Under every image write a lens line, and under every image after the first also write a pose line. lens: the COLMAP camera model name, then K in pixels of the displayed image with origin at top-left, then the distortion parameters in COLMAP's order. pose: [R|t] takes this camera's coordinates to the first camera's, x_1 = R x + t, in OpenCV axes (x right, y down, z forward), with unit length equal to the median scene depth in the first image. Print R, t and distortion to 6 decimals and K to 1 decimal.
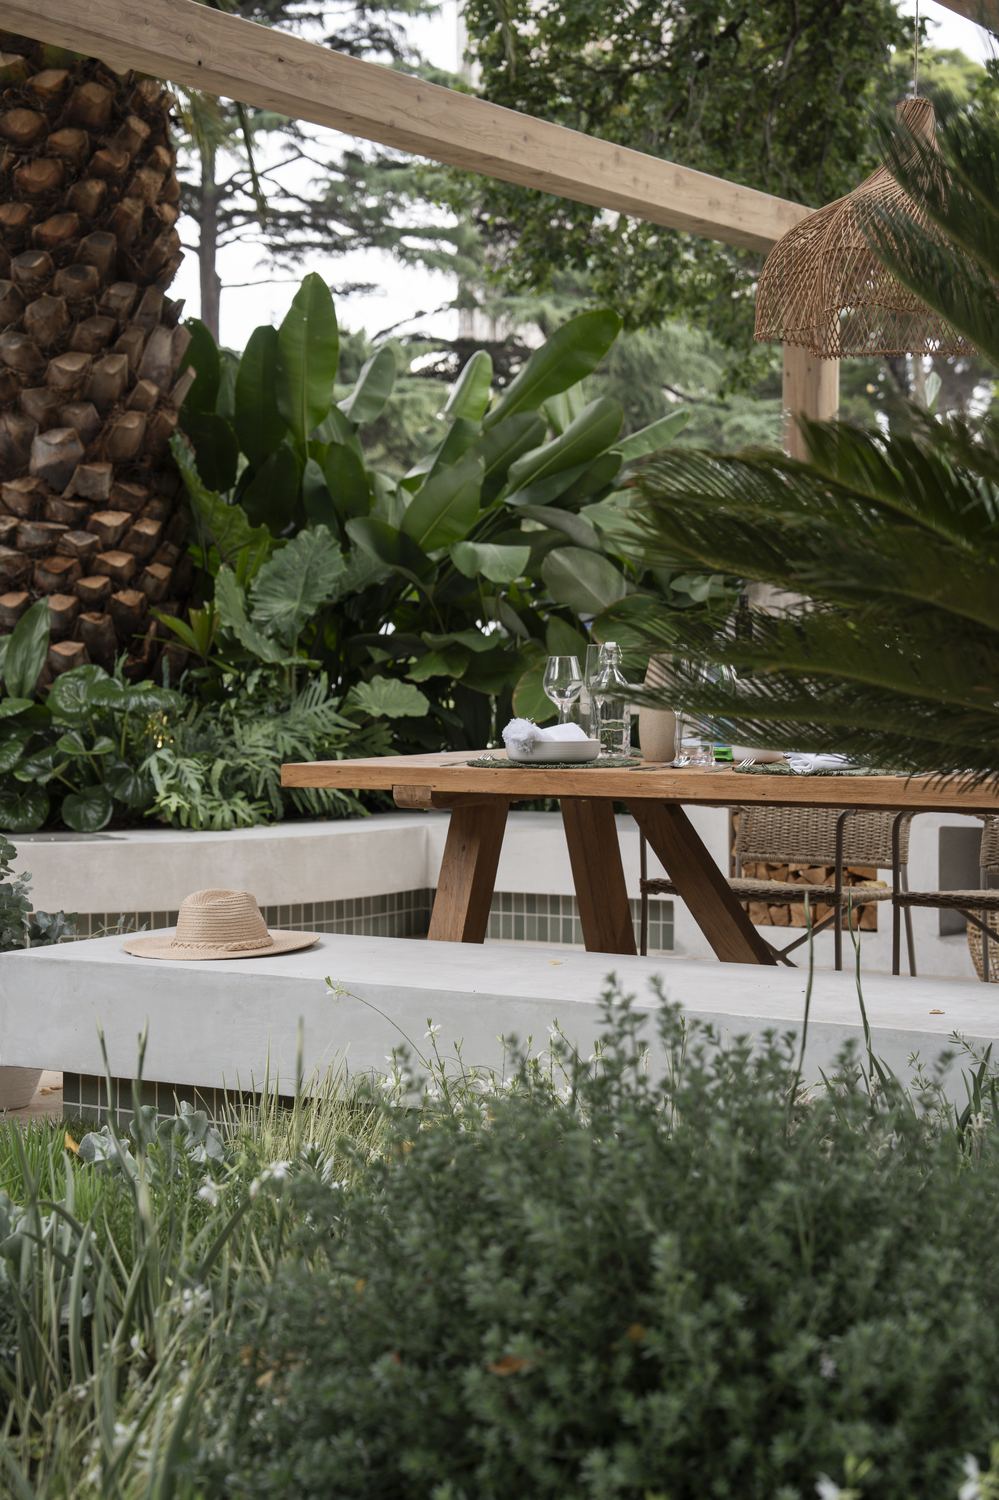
lens RADIAL K [[2370.2, 0, 506.1], [0, 2370.2, 739.9], [0, 0, 1]] dist [0.198073, 0.000000]
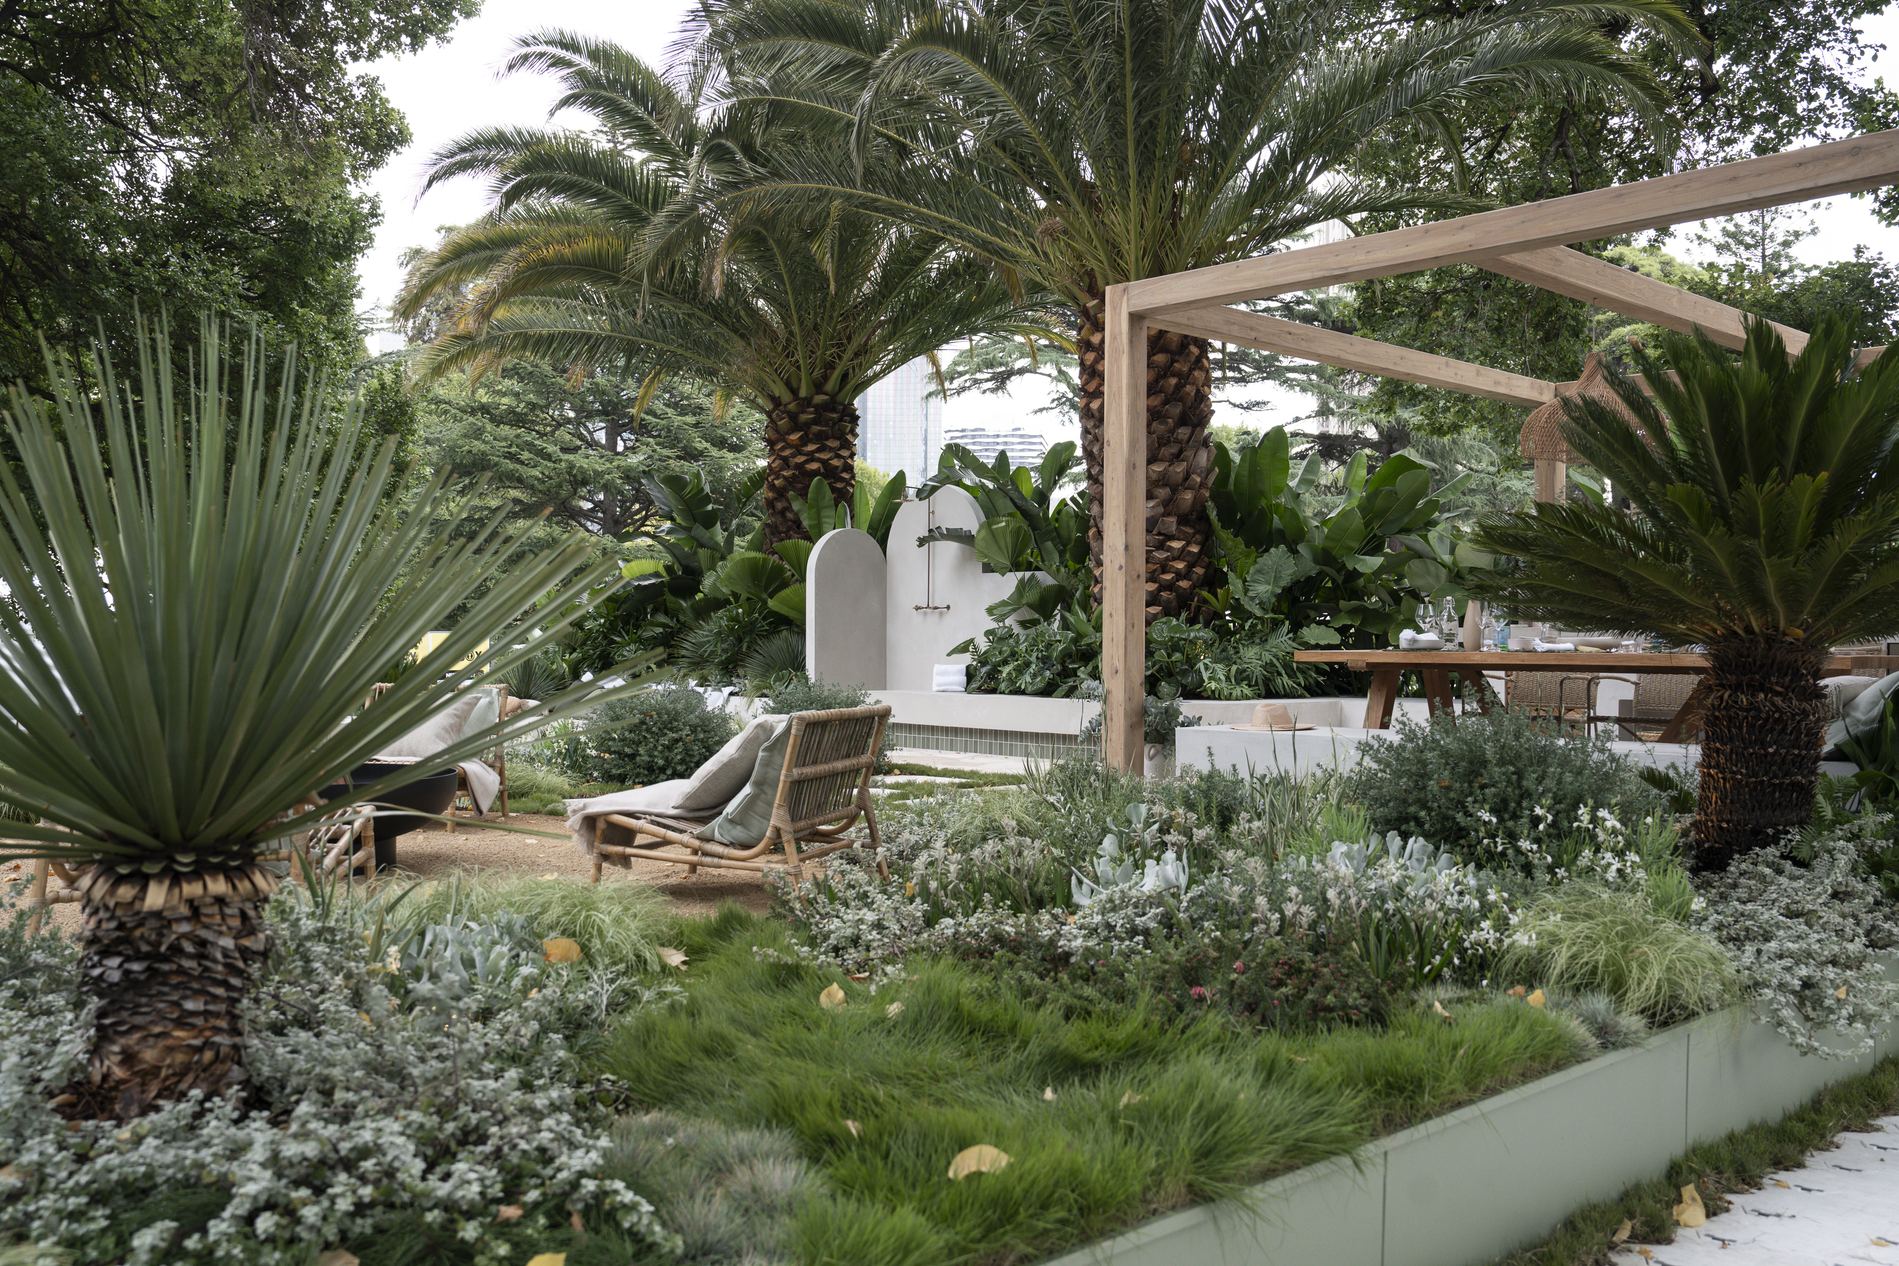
lens RADIAL K [[1560.4, 0, 955.0], [0, 1560.4, 628.4], [0, 0, 1]] dist [-0.041786, 0.007834]
pose [[0.970268, 0.007378, -0.241922, -0.030560], [-0.017635, 0.999034, -0.040259, 0.032179], [0.241391, 0.043328, 0.969460, -0.291349]]
